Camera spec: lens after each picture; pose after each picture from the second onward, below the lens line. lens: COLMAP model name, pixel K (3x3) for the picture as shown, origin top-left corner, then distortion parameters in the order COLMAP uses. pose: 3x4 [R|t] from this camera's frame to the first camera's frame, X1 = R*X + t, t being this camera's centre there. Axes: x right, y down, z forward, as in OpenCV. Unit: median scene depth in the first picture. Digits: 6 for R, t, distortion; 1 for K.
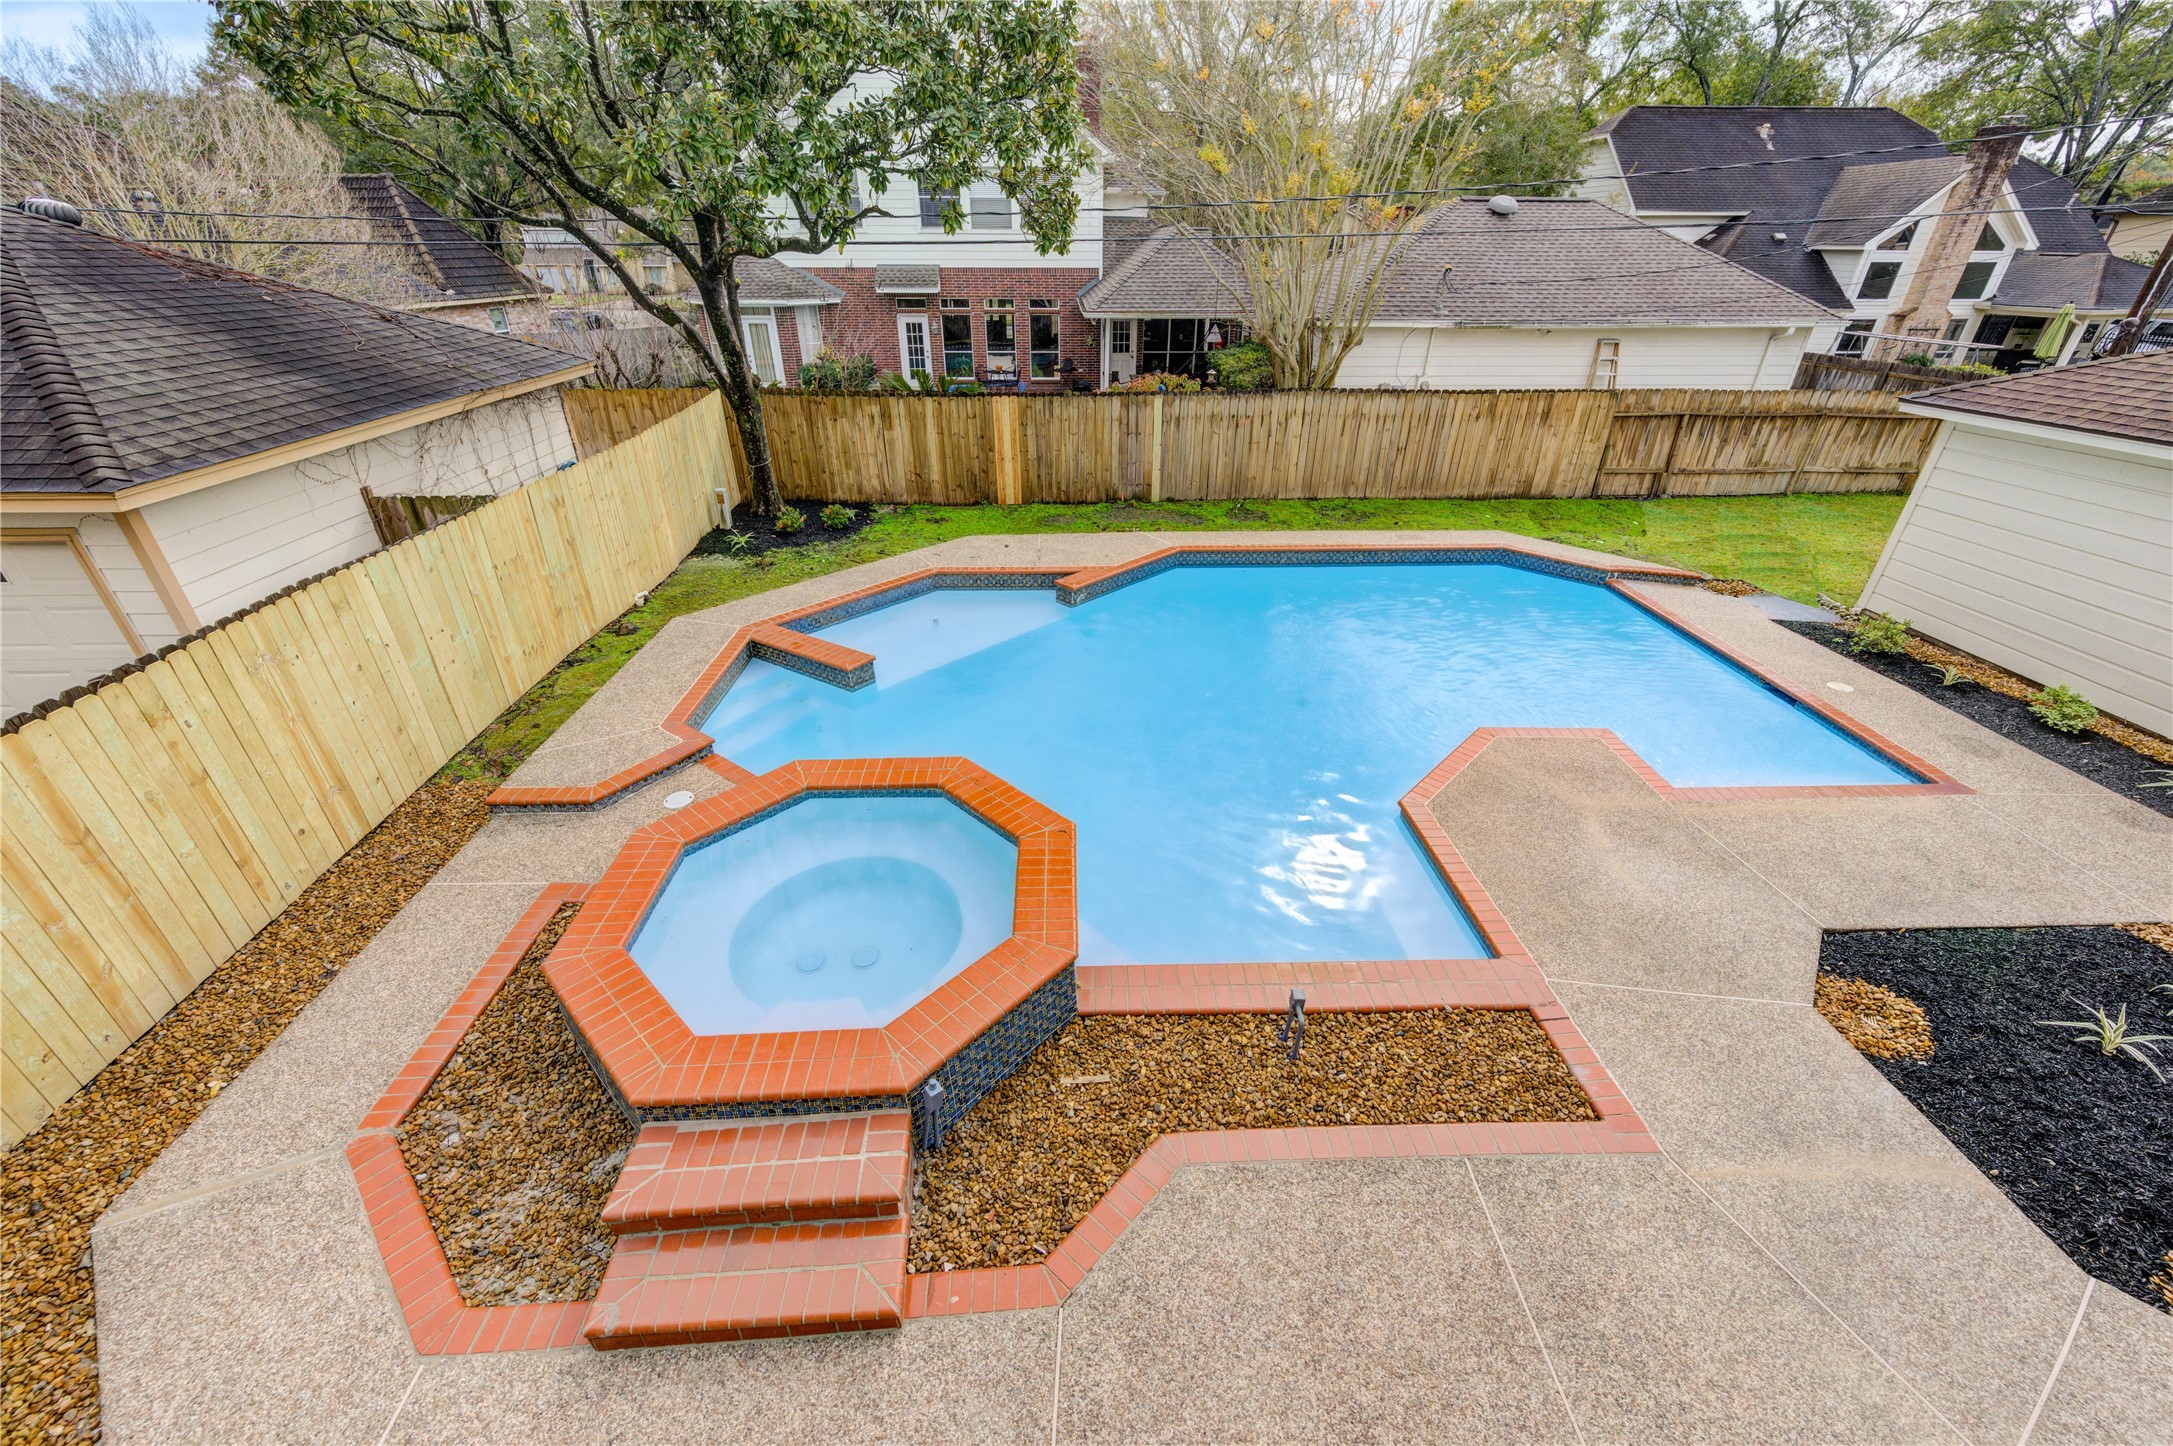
lens RADIAL K [[806.0, 0, 1114.1], [0, 806.0, 706.4], [0, 0, 1]] dist [0.001853, -0.000012]
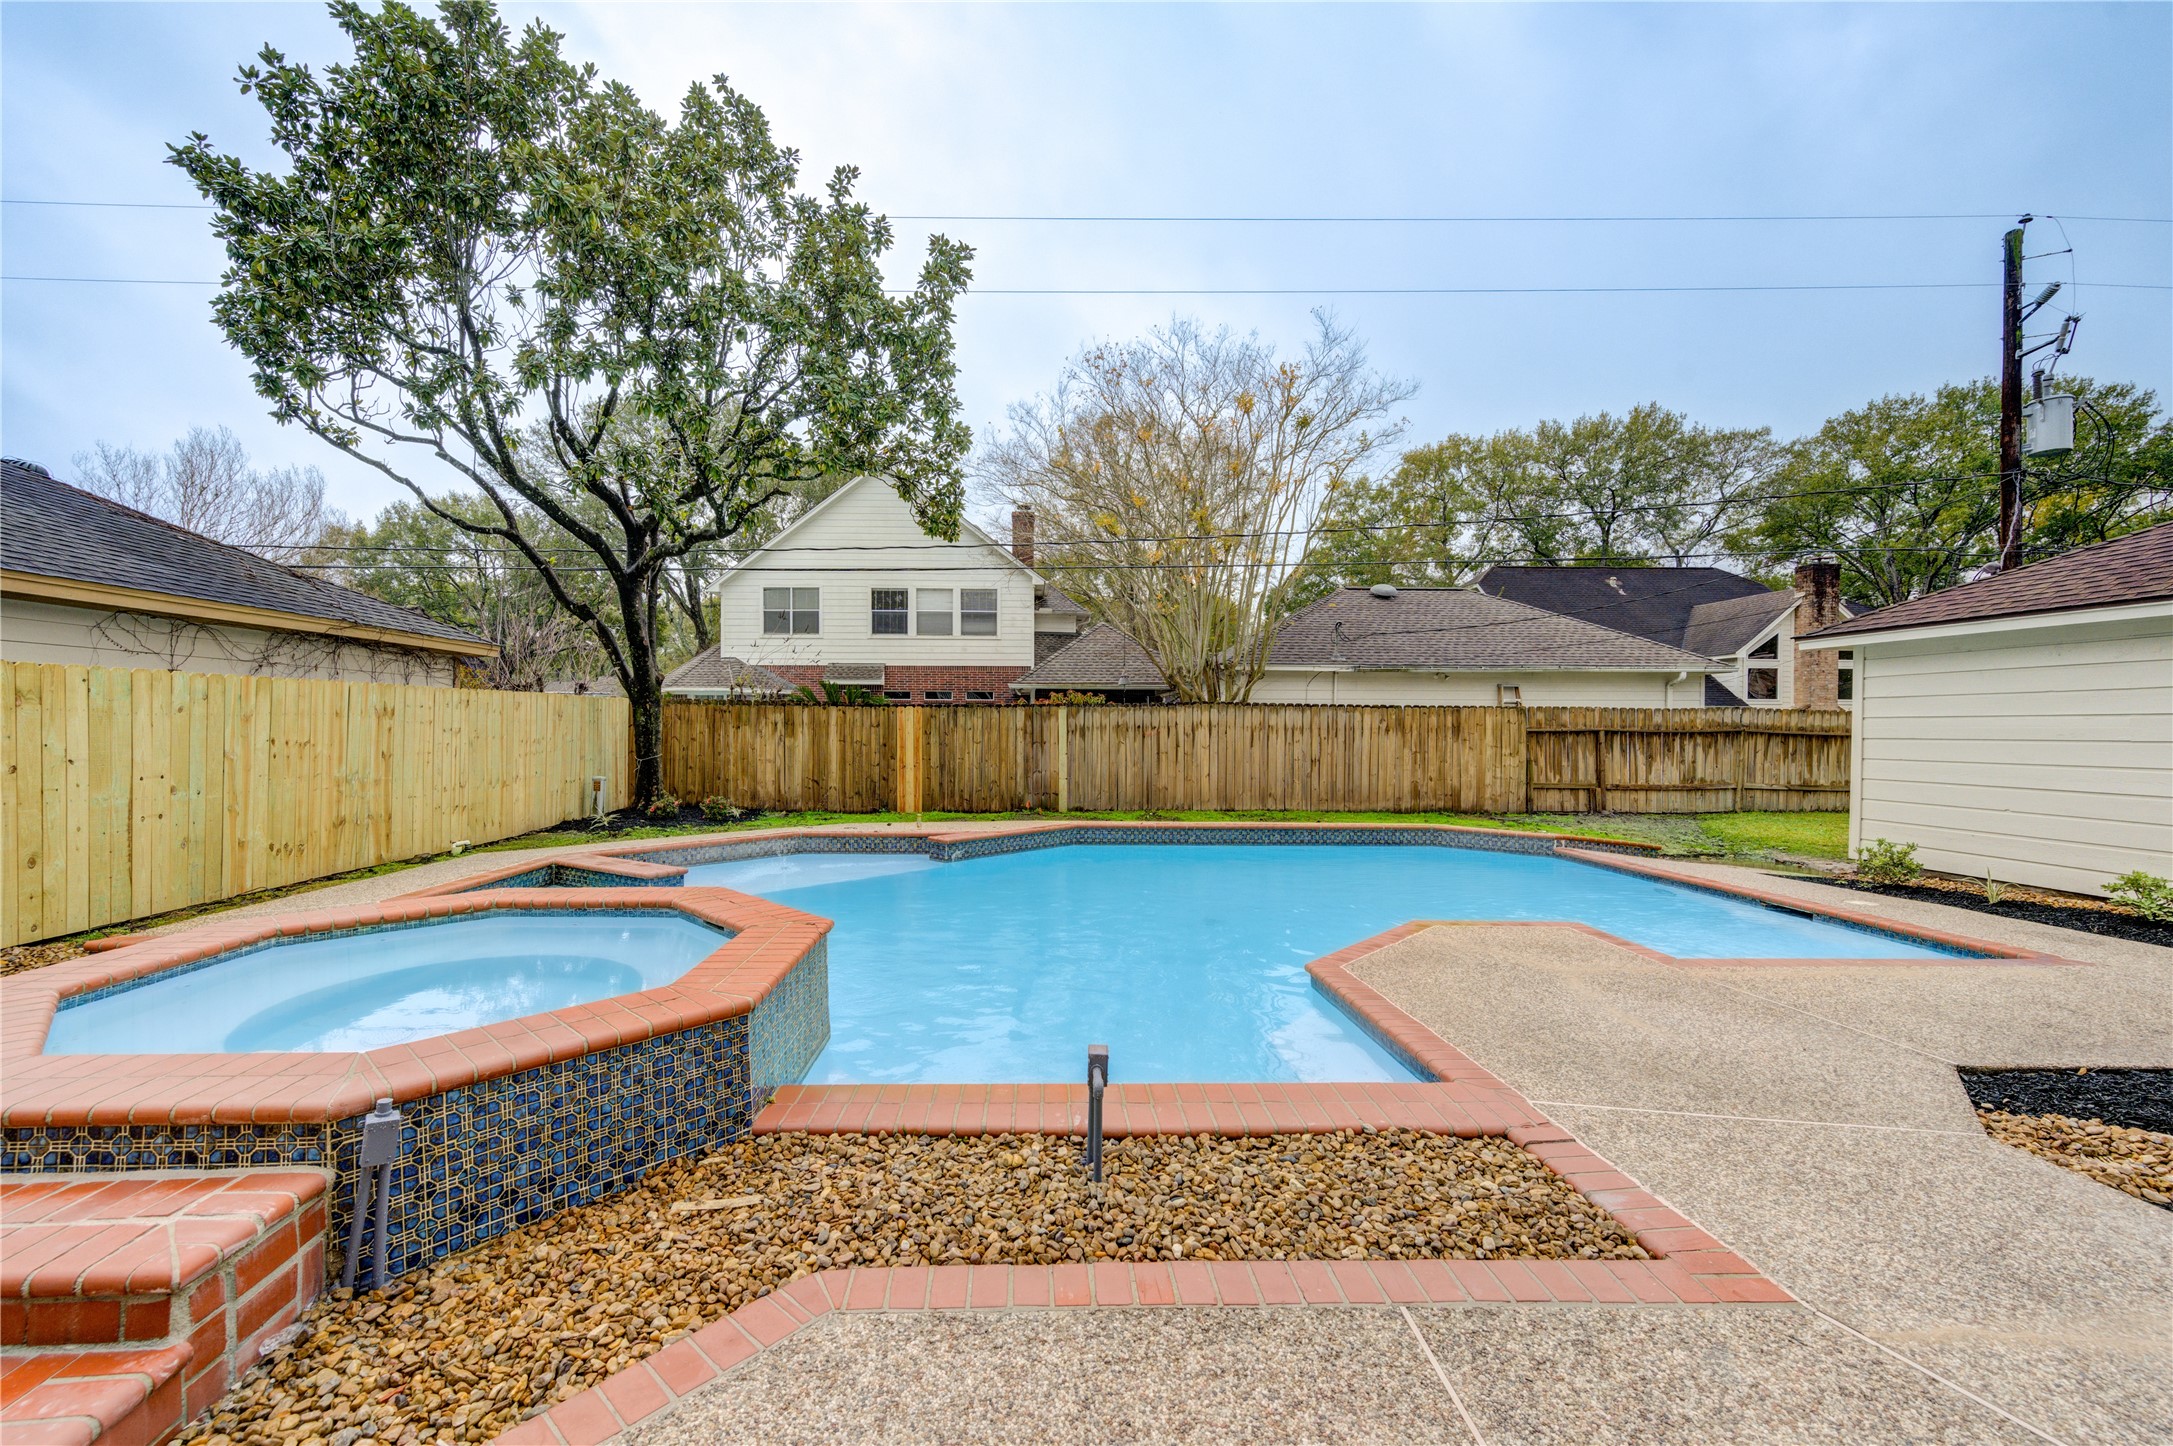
lens RADIAL K [[829.3, 0, 1057.1], [0, 829.3, 736.4], [0, 0, 1]] dist [0.002591, -0.000153]
pose [[0.999857, -0.004870, -0.016166, 0.062845], [-0.003359, 0.880972, -0.473156, 0.133520], [0.016546, 0.473143, 0.880830, 0.101966]]
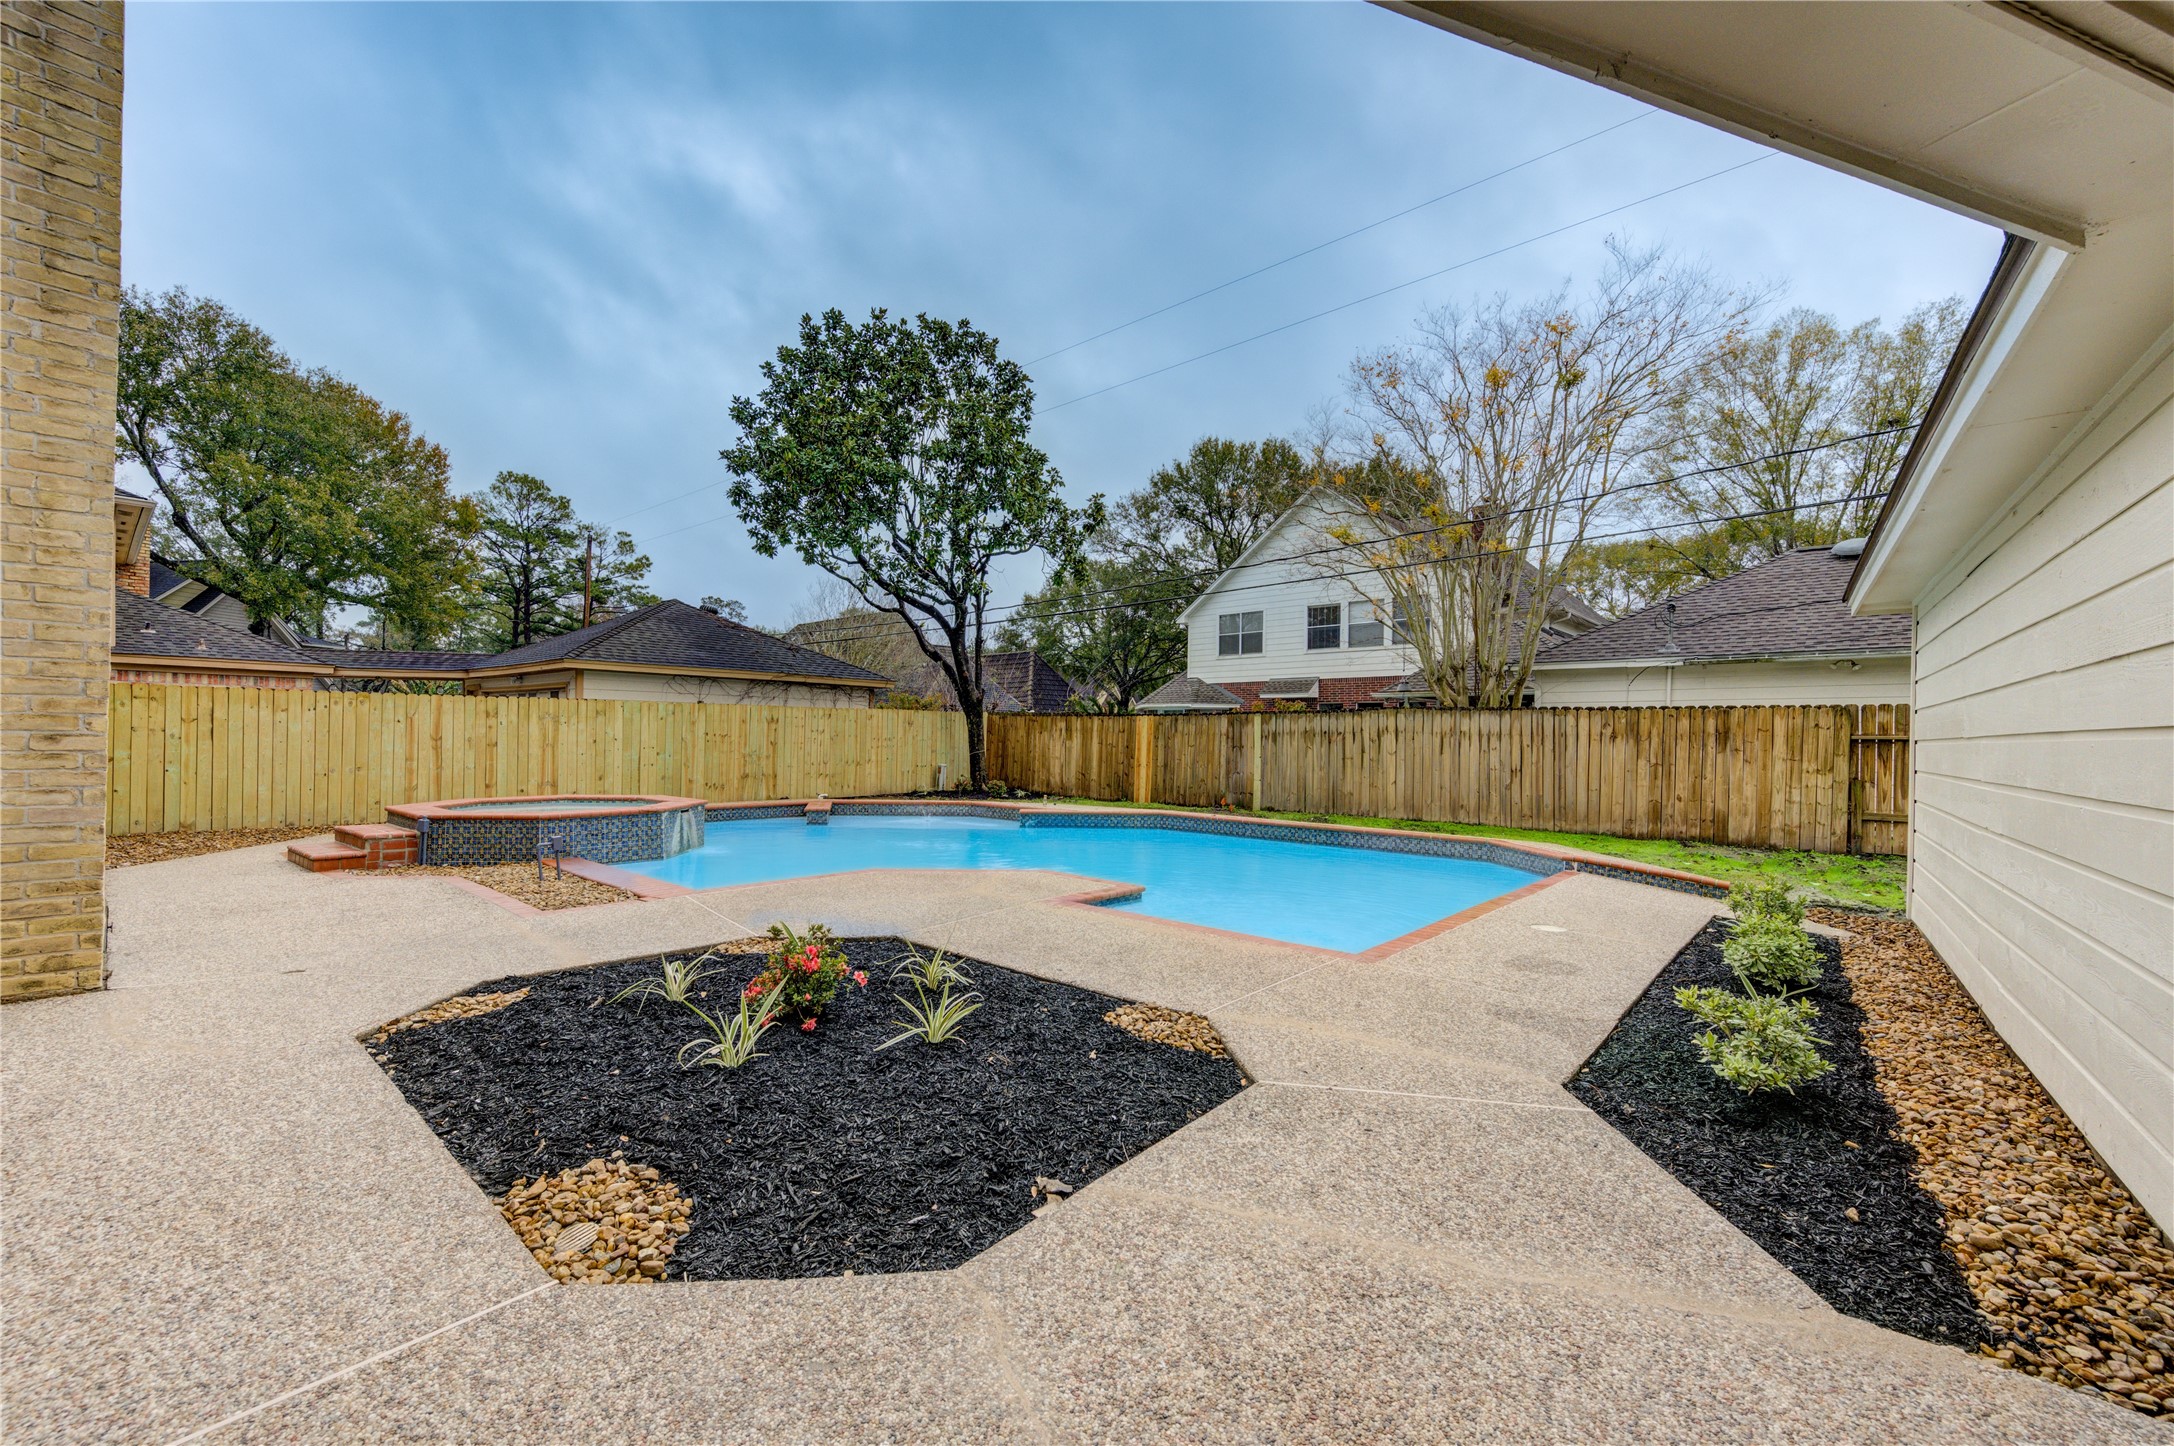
lens RADIAL K [[855.9, 0, 1095.4], [0, 855.9, 727.6], [0, 0, 1]] dist [0.002689, -0.000154]
pose [[0.734778, -0.008788, -0.678251, 0.665428], [-0.331895, 0.867386, -0.370794, 0.133726], [0.591563, 0.497559, 0.634419, 0.132480]]
